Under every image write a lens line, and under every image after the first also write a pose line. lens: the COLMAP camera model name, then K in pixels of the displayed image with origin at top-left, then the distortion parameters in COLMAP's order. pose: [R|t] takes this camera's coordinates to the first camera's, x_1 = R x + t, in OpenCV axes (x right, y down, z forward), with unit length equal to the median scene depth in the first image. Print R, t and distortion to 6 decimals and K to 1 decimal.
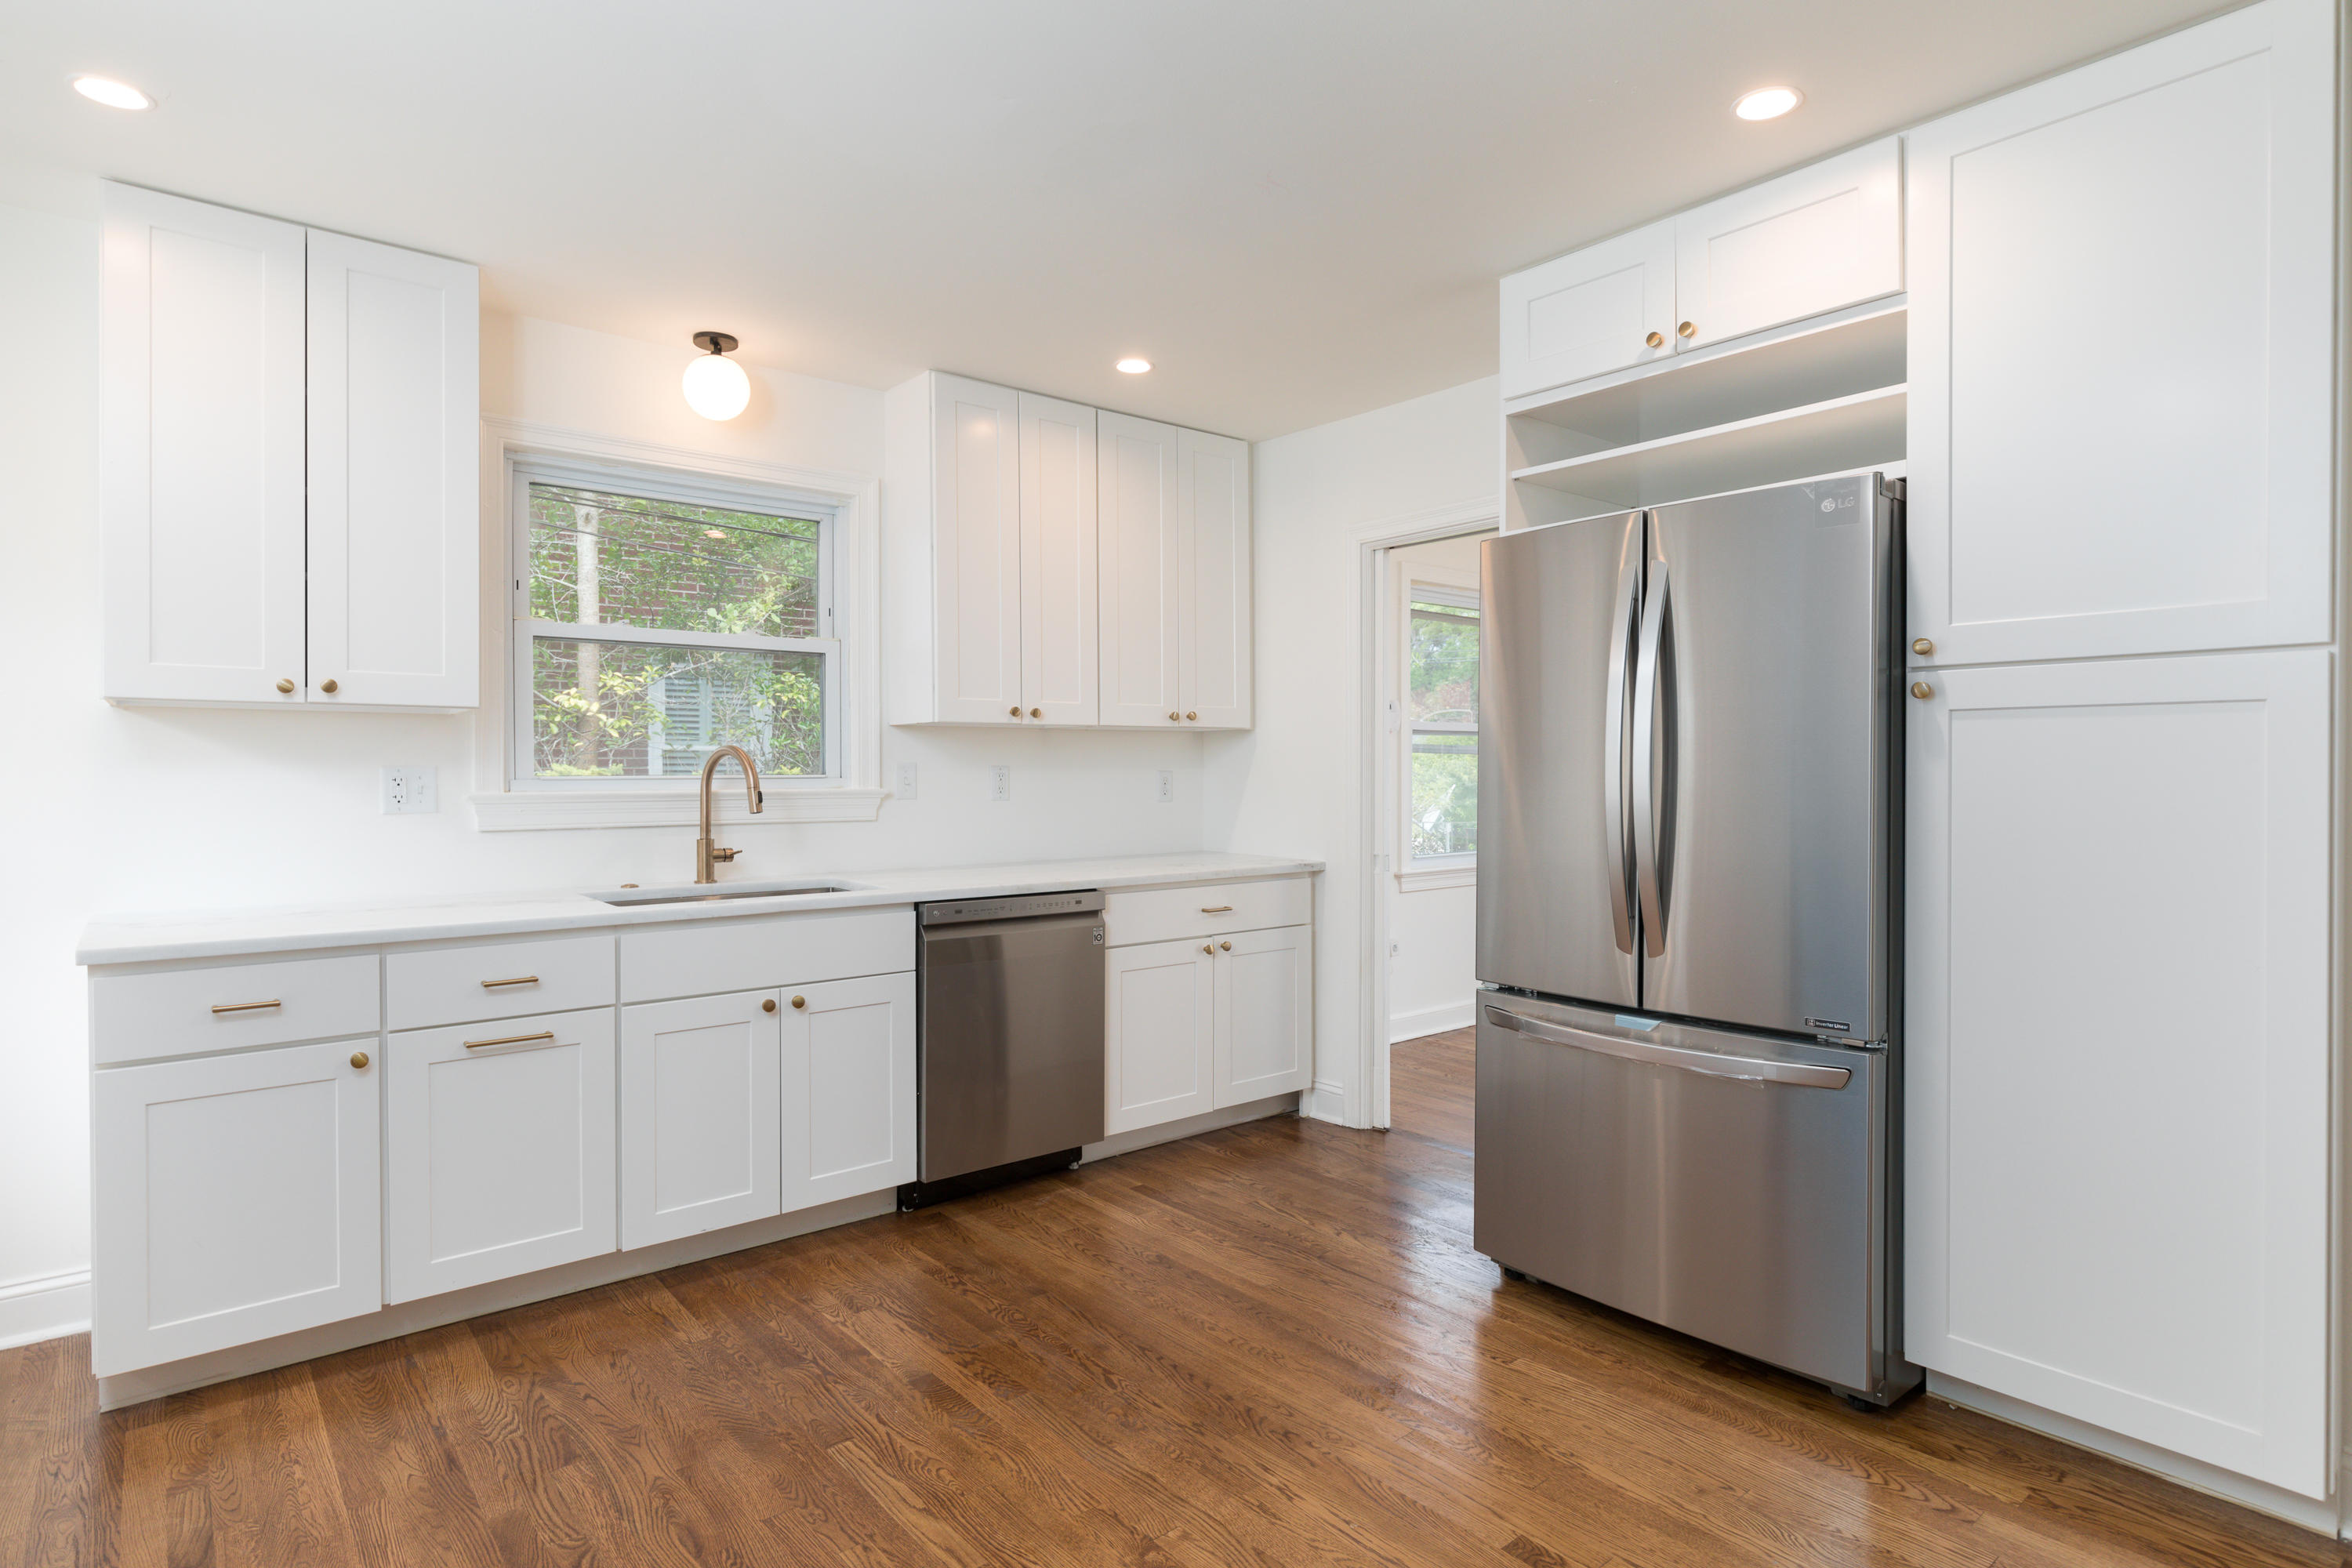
lens RADIAL K [[1237.8, 0, 1194.4], [0, 1237.8, 778.7], [0, 0, 1]] dist [-0.000152, 0.000190]
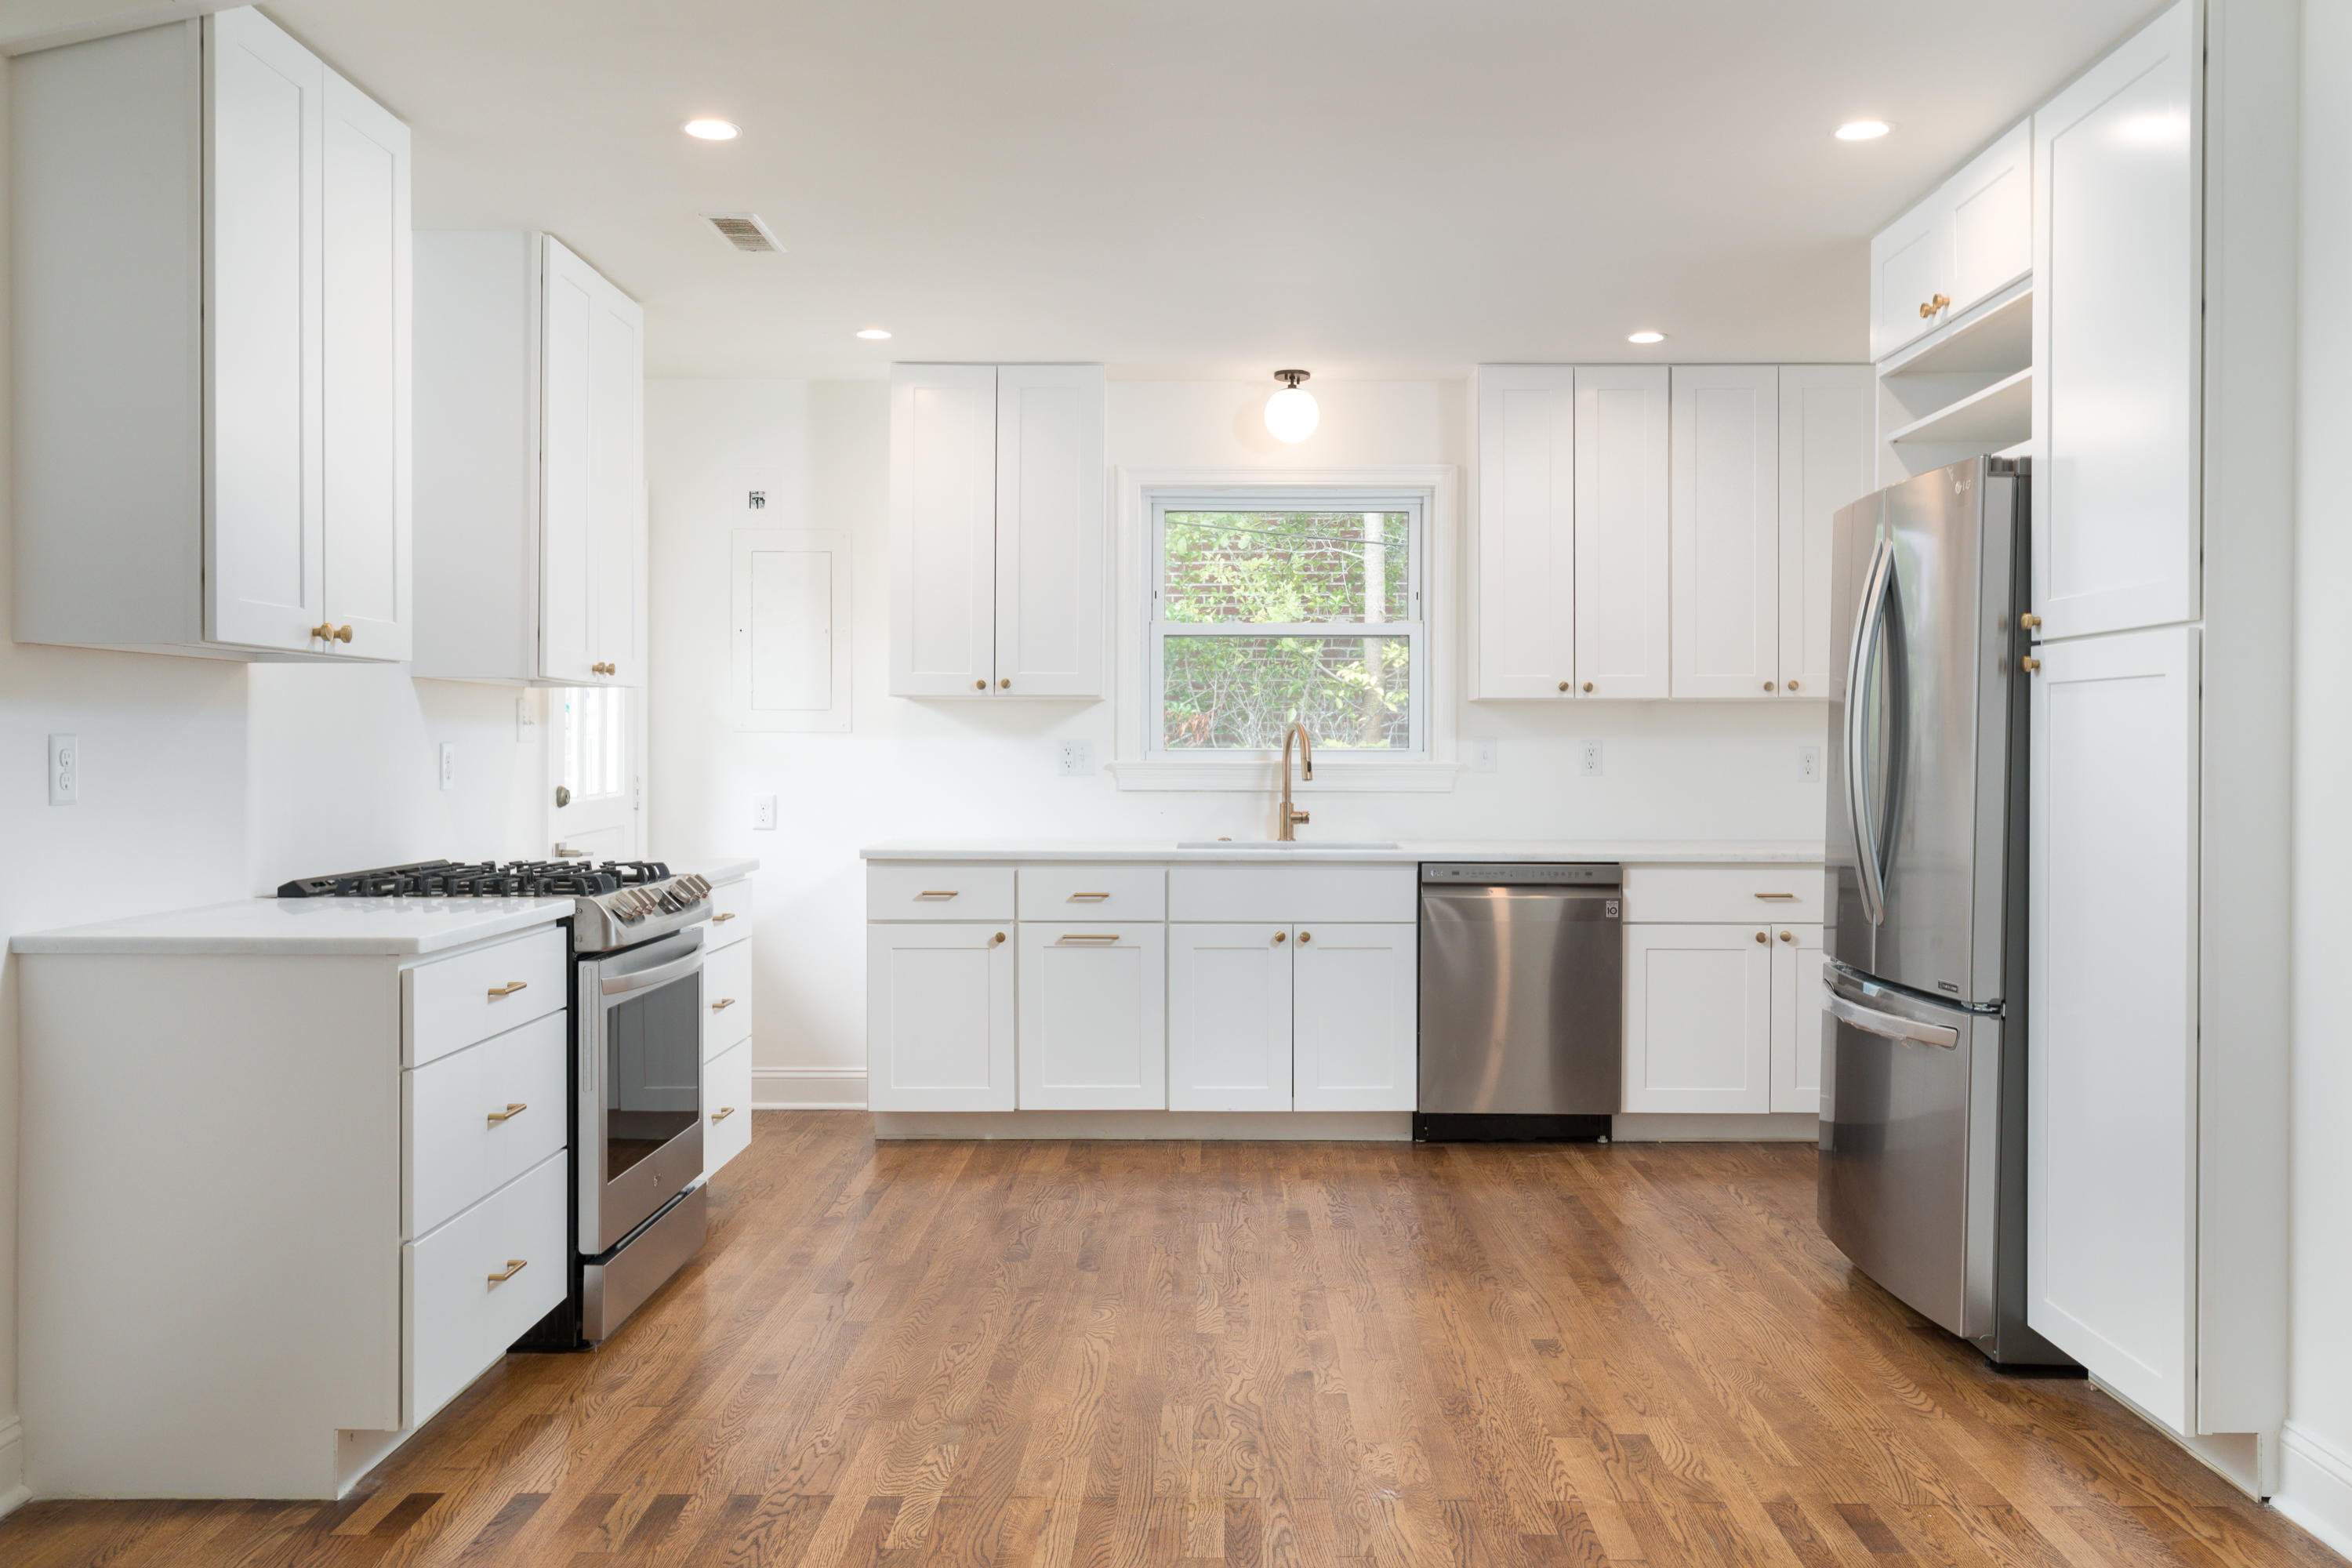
lens RADIAL K [[1908.9, 0, 1184.0], [0, 1908.9, 776.1], [0, 0, 1]] dist [0.005904, 0.003359]
pose [[0.756173, 0.012508, -0.654252, 0.730585], [-0.008727, 0.999921, 0.009031, 0.008446], [0.654313, -0.001119, 0.756223, -0.433679]]
